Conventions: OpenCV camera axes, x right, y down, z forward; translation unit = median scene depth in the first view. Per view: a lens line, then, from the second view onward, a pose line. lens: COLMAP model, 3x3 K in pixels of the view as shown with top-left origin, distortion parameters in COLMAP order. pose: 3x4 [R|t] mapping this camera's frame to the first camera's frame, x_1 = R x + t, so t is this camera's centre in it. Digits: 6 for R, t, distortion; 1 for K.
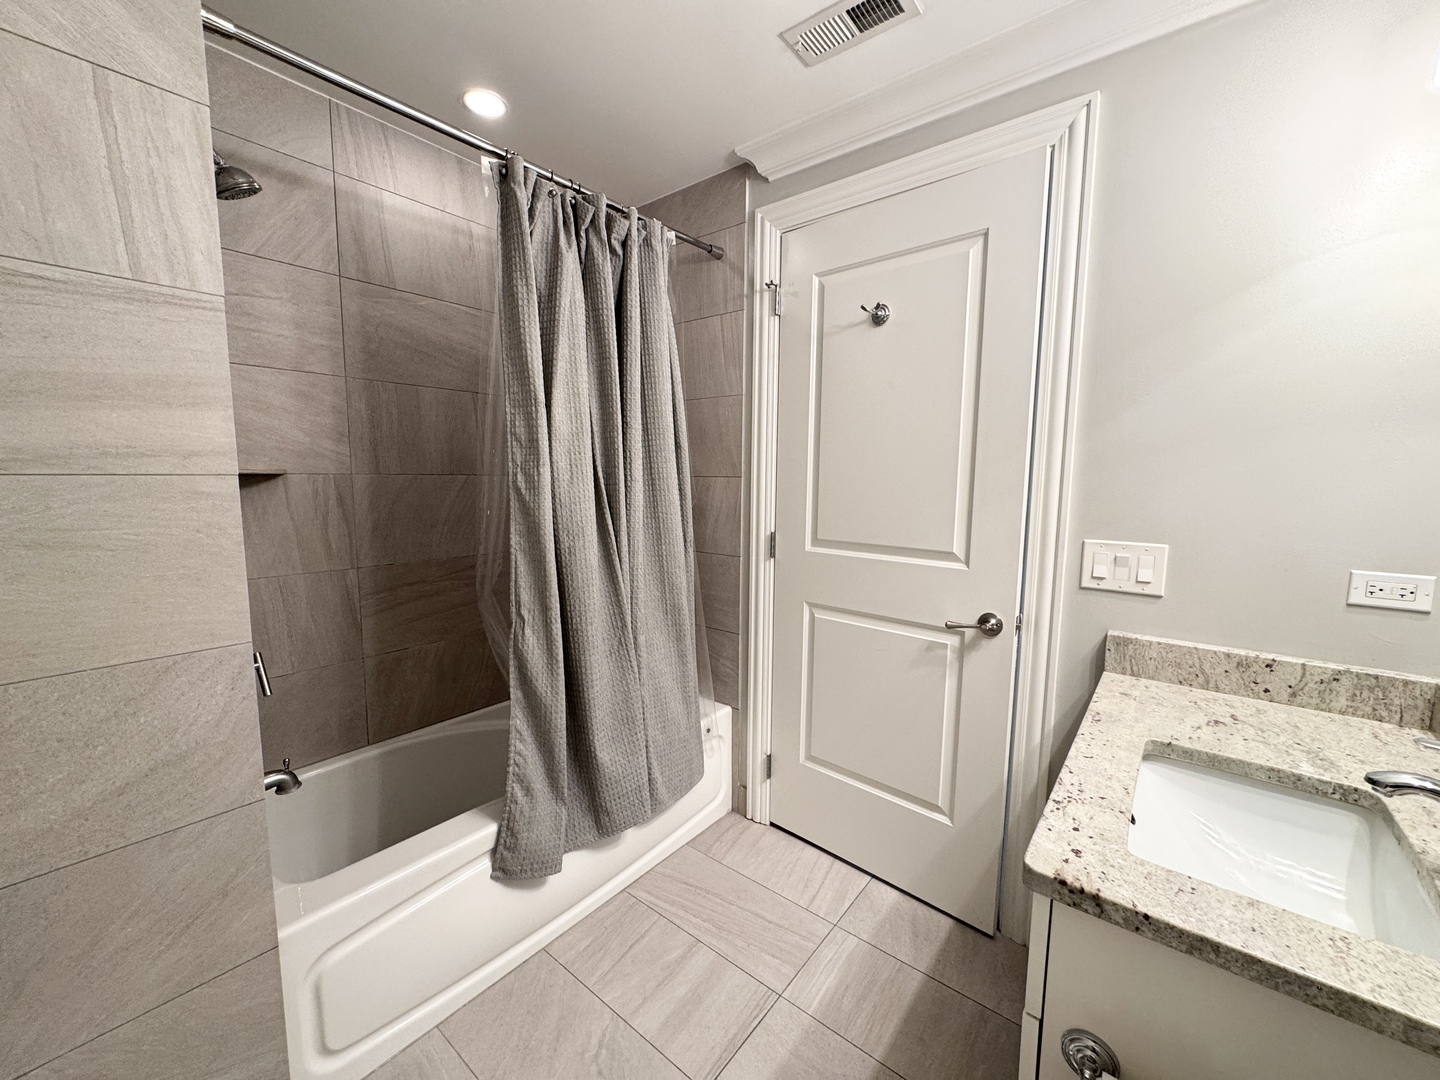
lens RADIAL K [[575.7, 0, 722.1], [0, 575.7, 544.4], [0, 0, 1]] dist [0.001157, -0.000900]
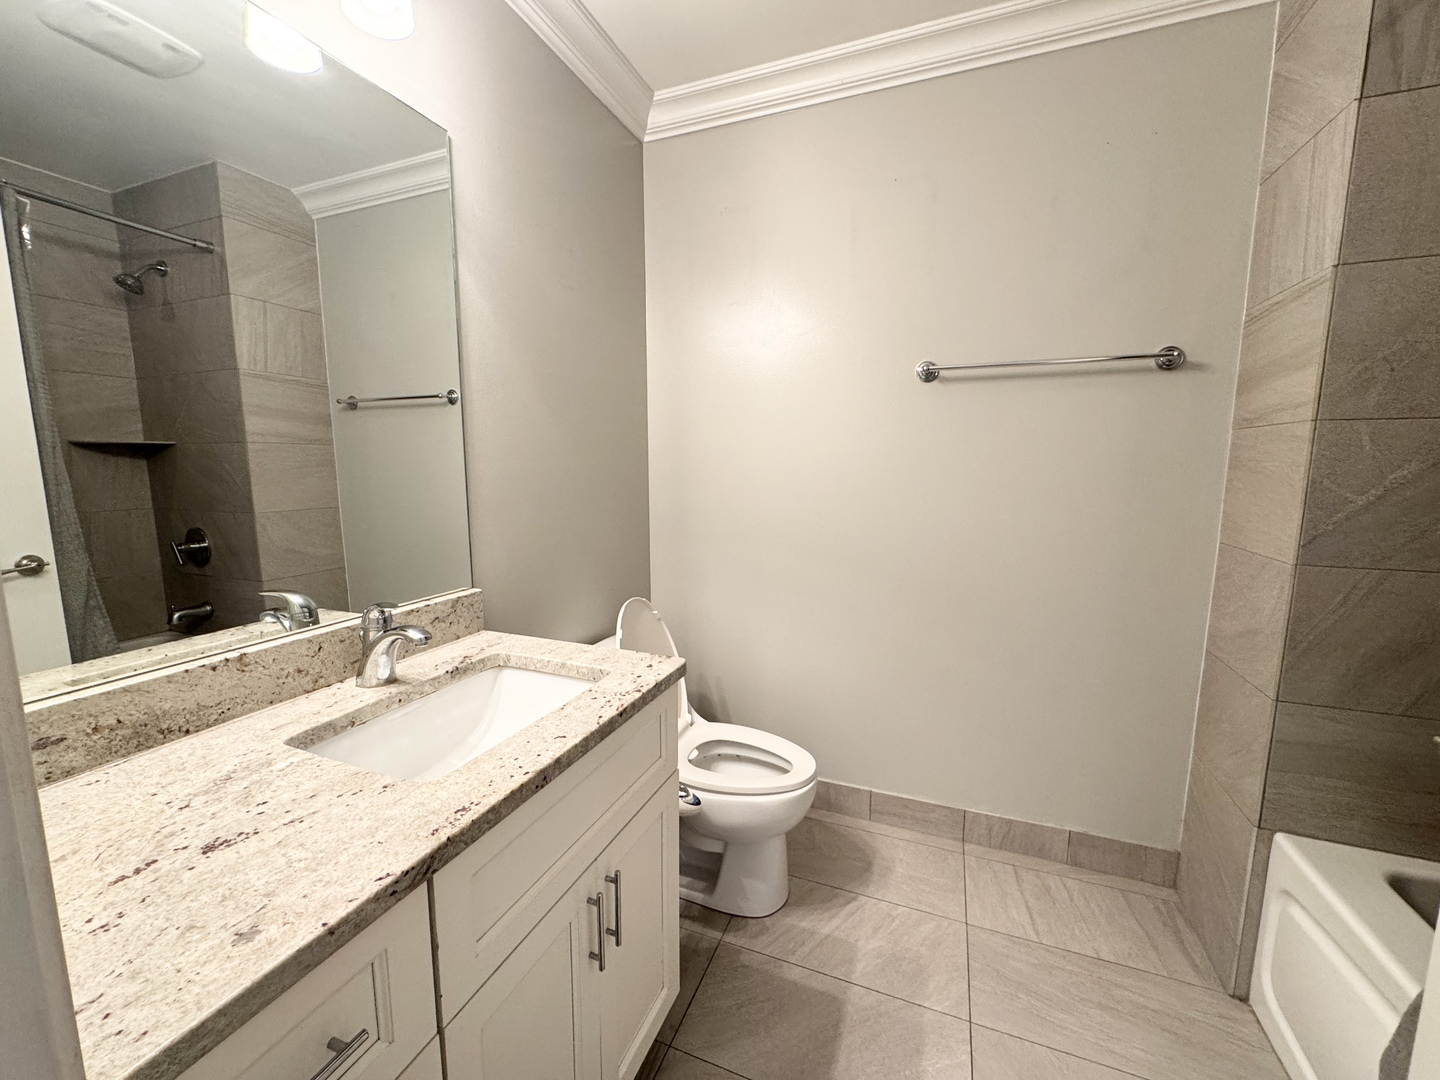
lens RADIAL K [[575.7, 0, 717.2], [0, 575.7, 538.0], [0, 0, 1]] dist [0.001157, -0.000900]
pose [[-0.956694, 0.028401, -0.289708, 0.681212], [-0.045962, 0.968008, 0.246674, -0.128703], [0.287445, 0.249307, -0.924782, 1.837180]]
